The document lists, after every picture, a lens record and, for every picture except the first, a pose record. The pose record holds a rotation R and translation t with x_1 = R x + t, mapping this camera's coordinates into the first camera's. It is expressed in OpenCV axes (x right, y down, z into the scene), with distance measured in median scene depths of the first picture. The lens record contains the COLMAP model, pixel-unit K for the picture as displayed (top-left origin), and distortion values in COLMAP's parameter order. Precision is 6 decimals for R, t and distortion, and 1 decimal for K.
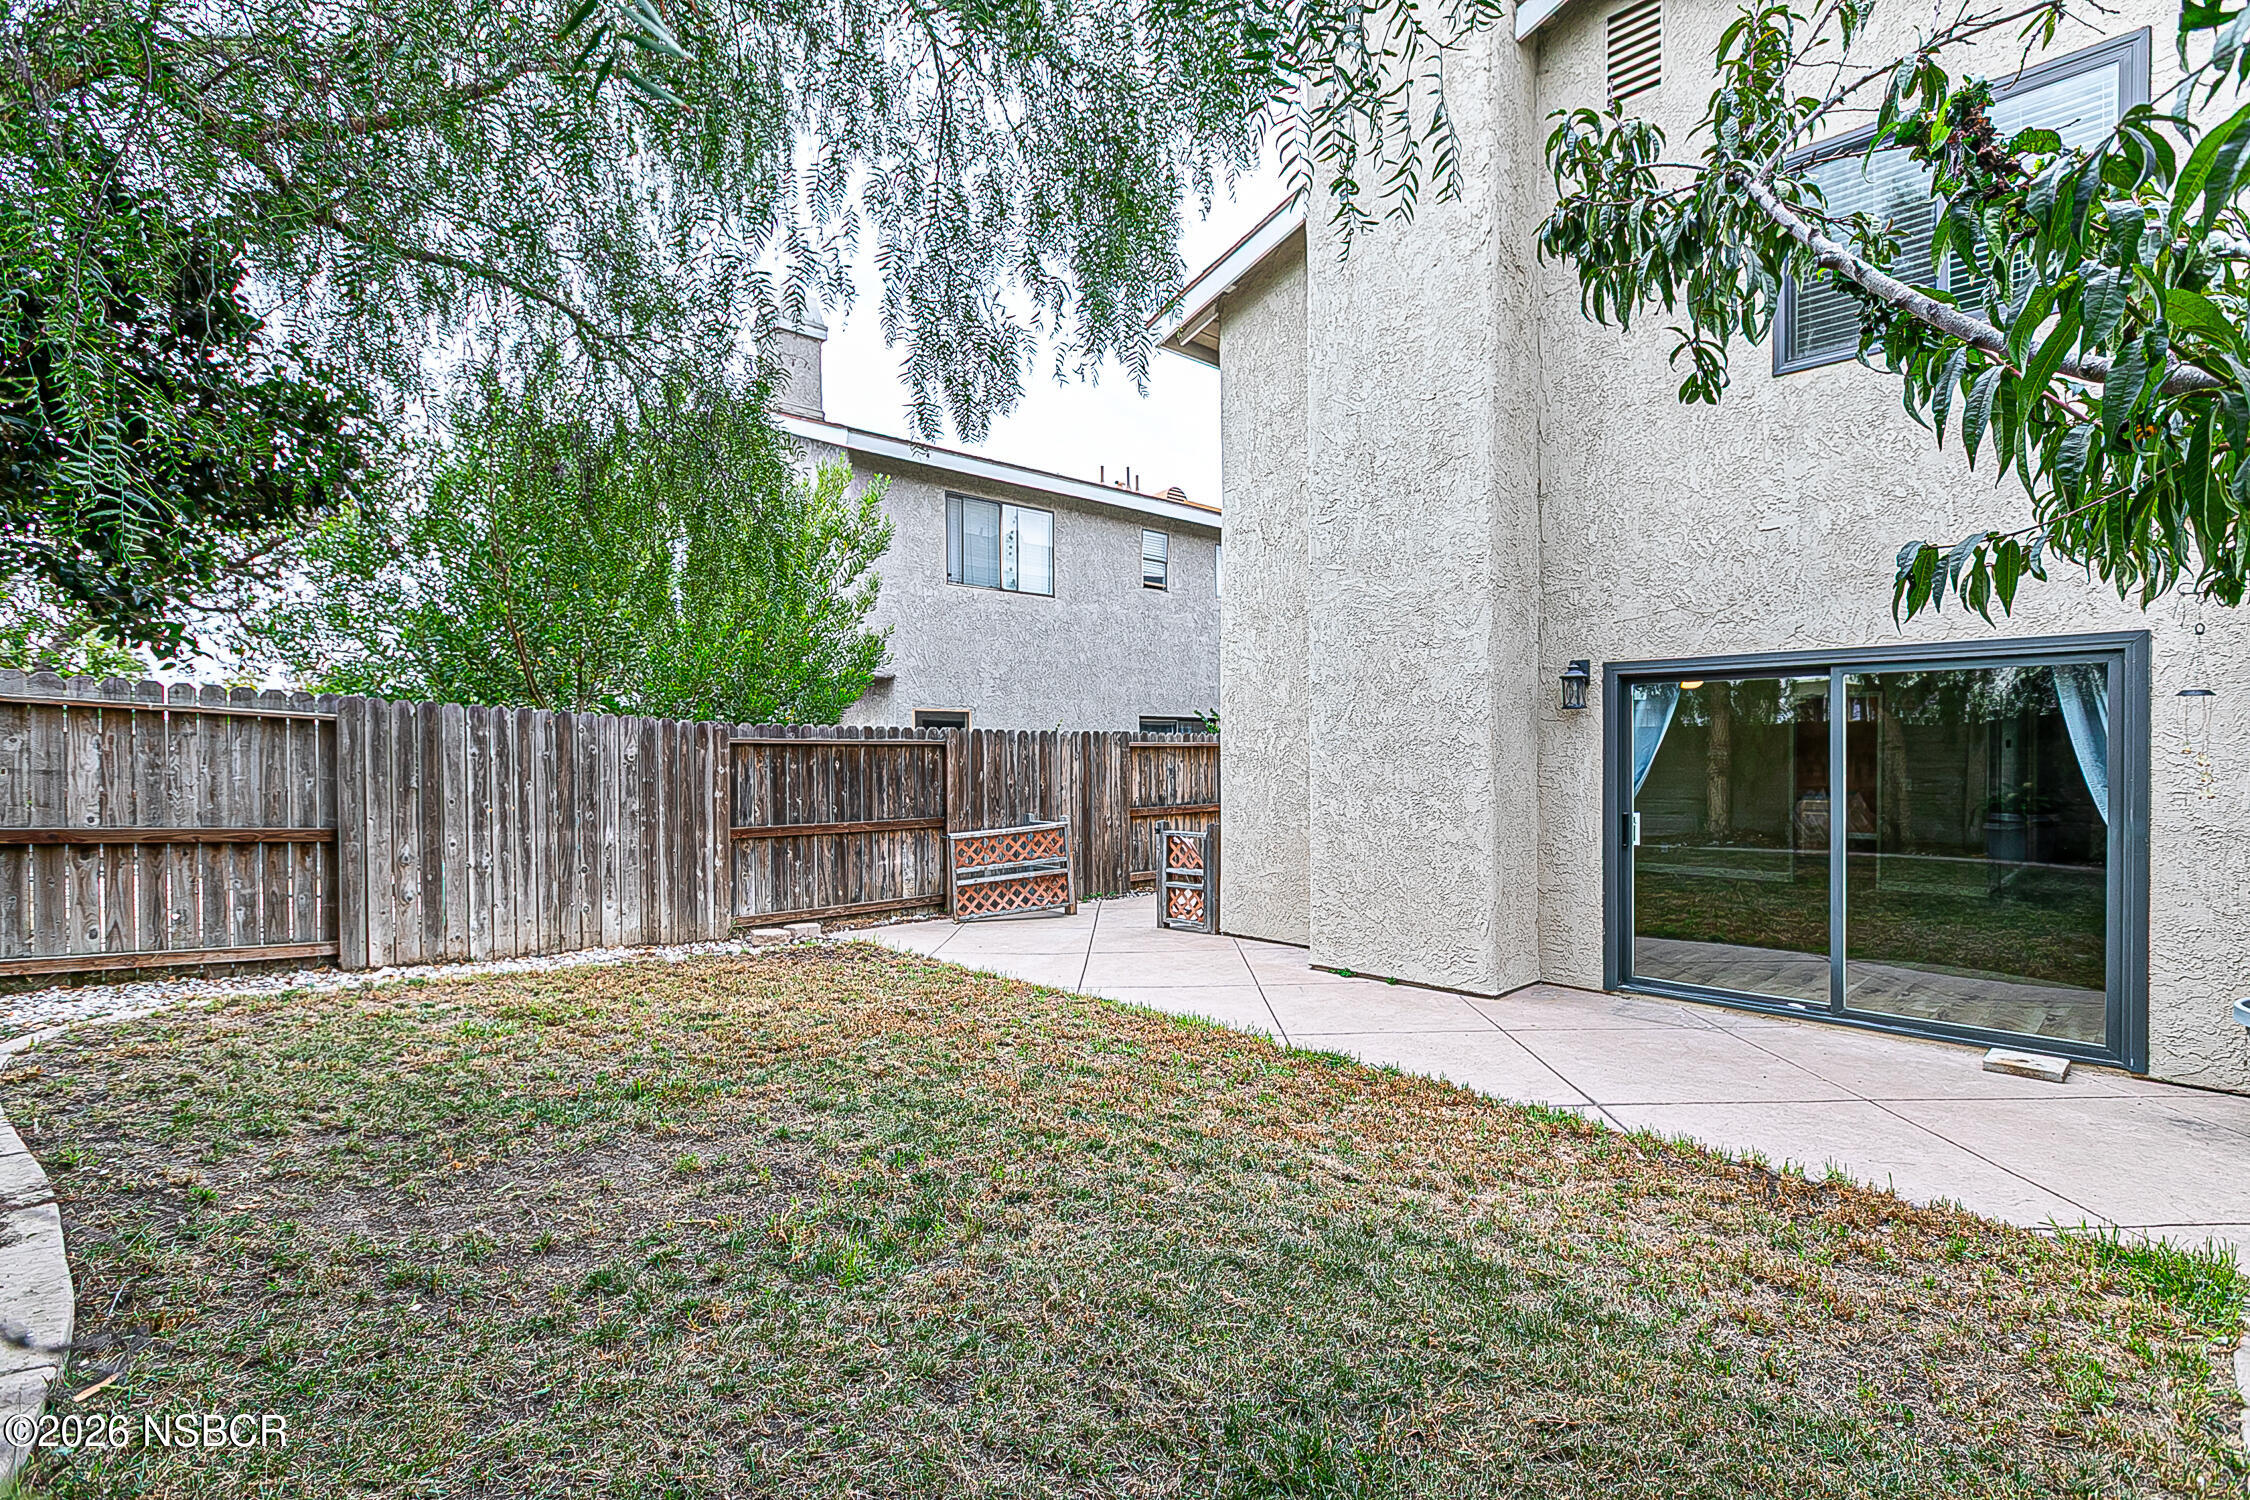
lens RADIAL K [[1049.3, 0, 1121.1], [0, 1049.3, 756.5], [0, 0, 1]] dist [-0.005438, -0.000711]
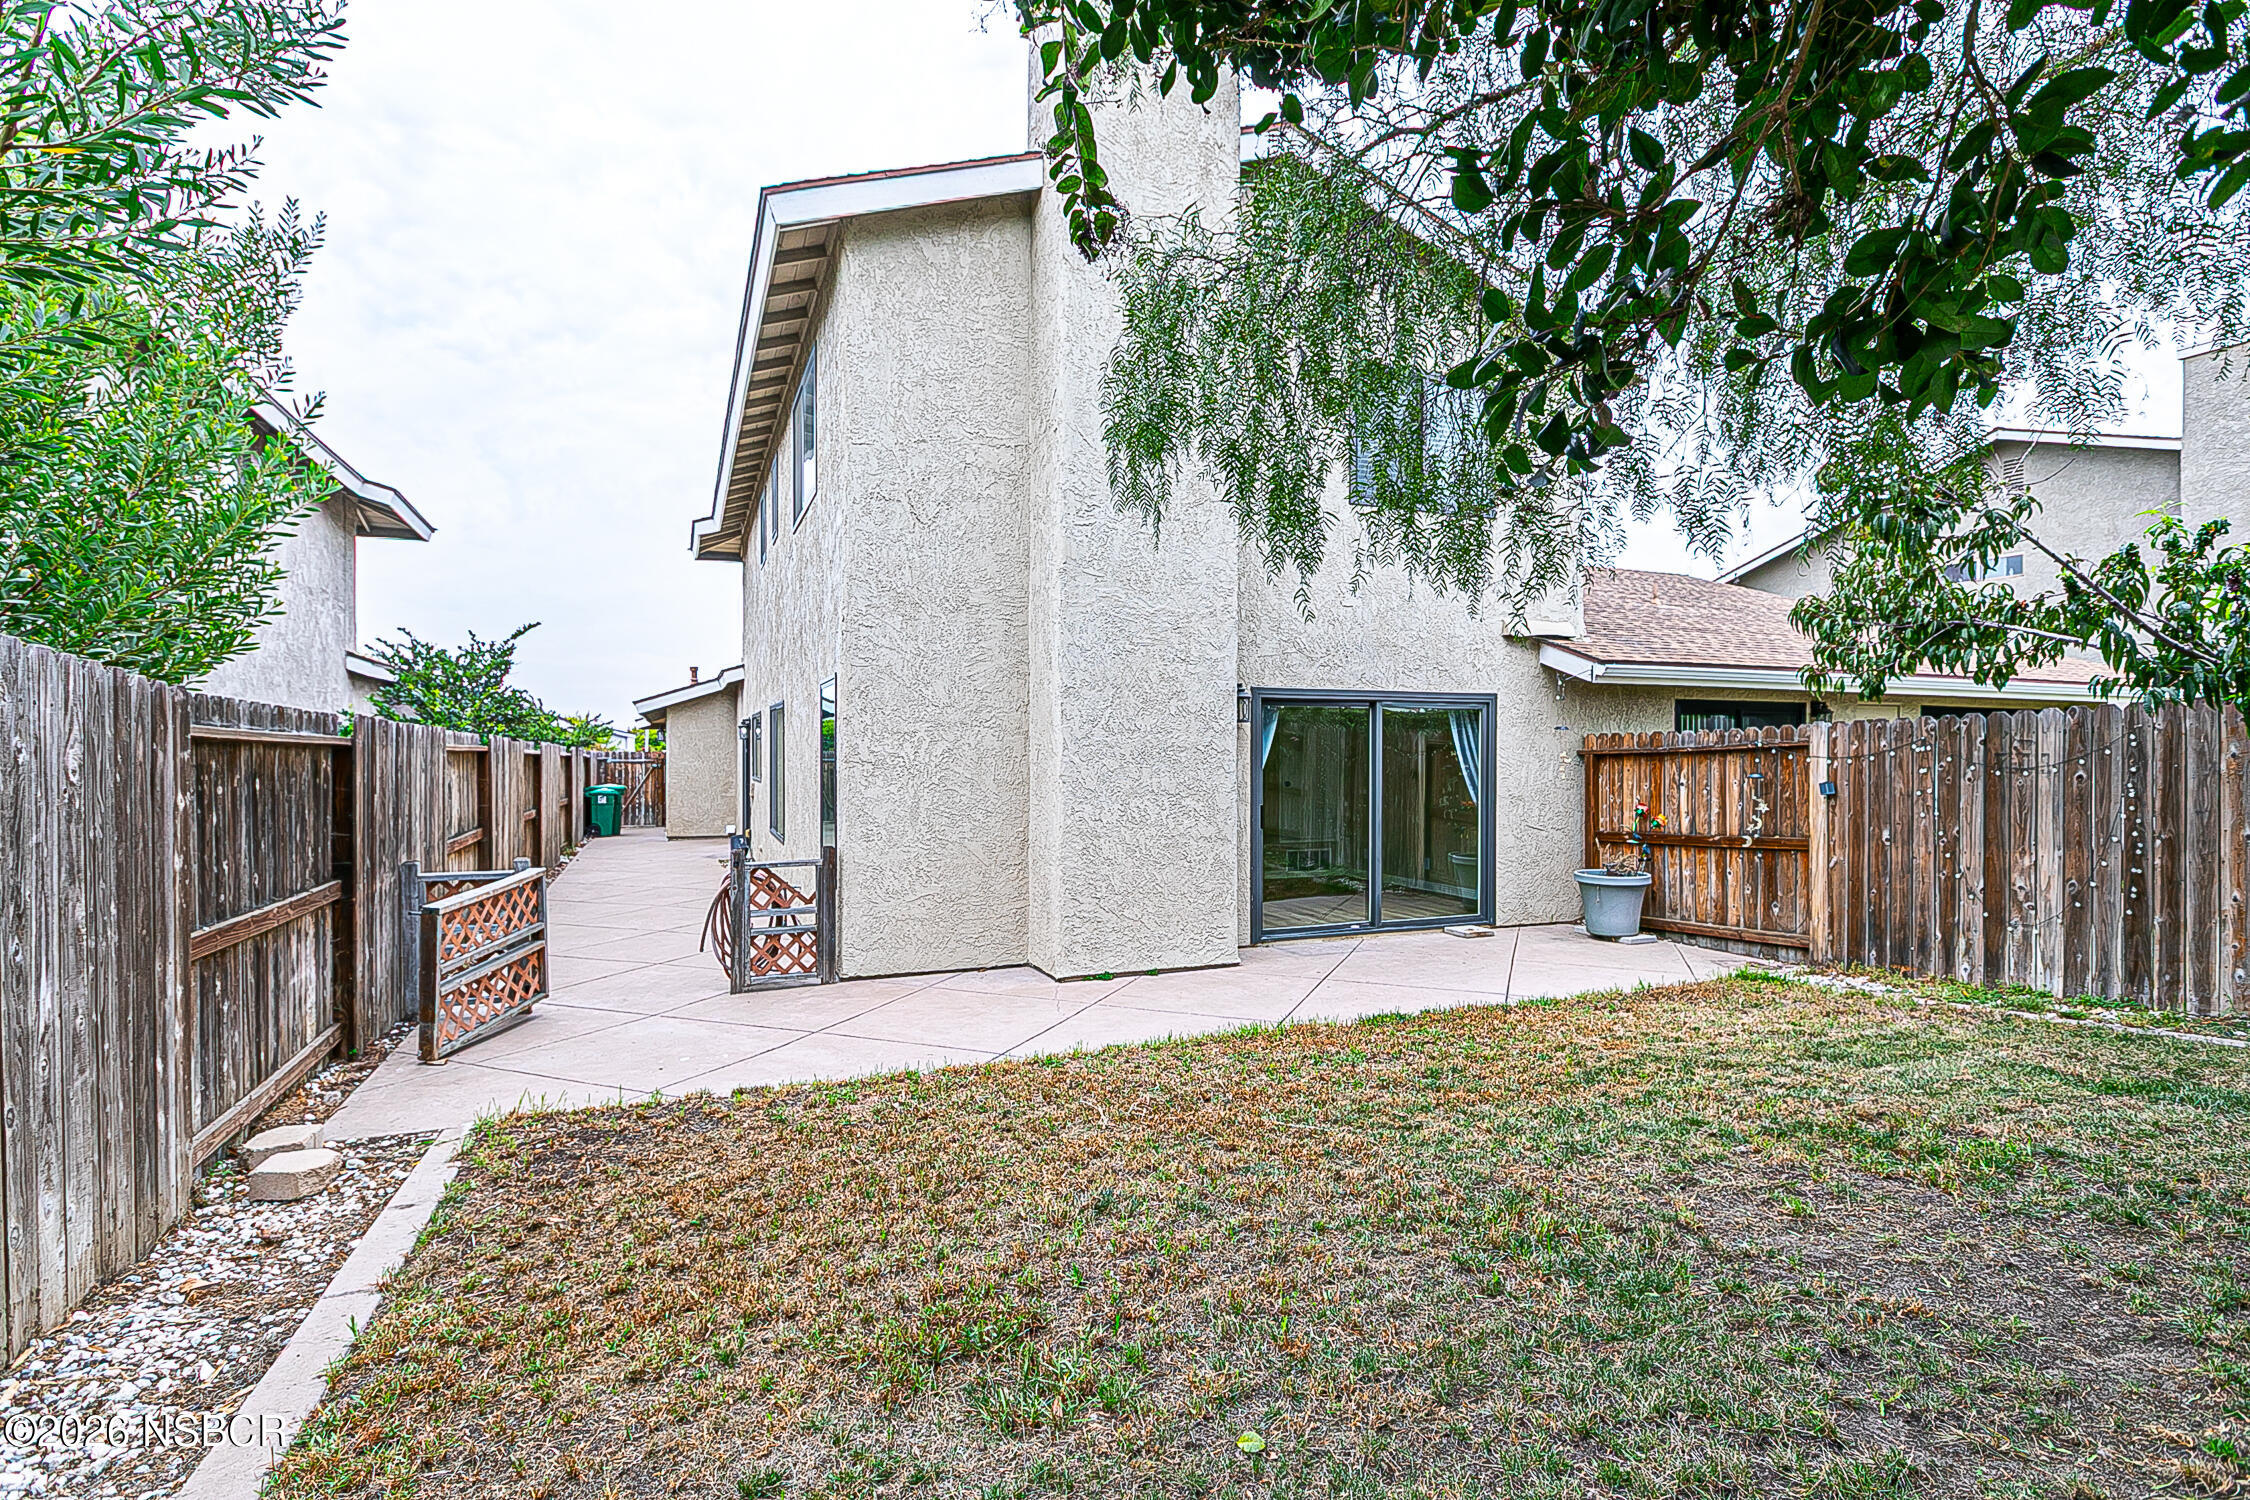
lens RADIAL K [[1082.0, 0, 1119.6], [0, 1082.0, 754.6], [0, 0, 1]] dist [-0.002758, -0.000036]
pose [[0.374831, 0.002538, 0.927090, -0.795359], [0.006454, 0.999965, -0.005347, -0.001397], [-0.927071, 0.007987, 0.374801, 0.635088]]
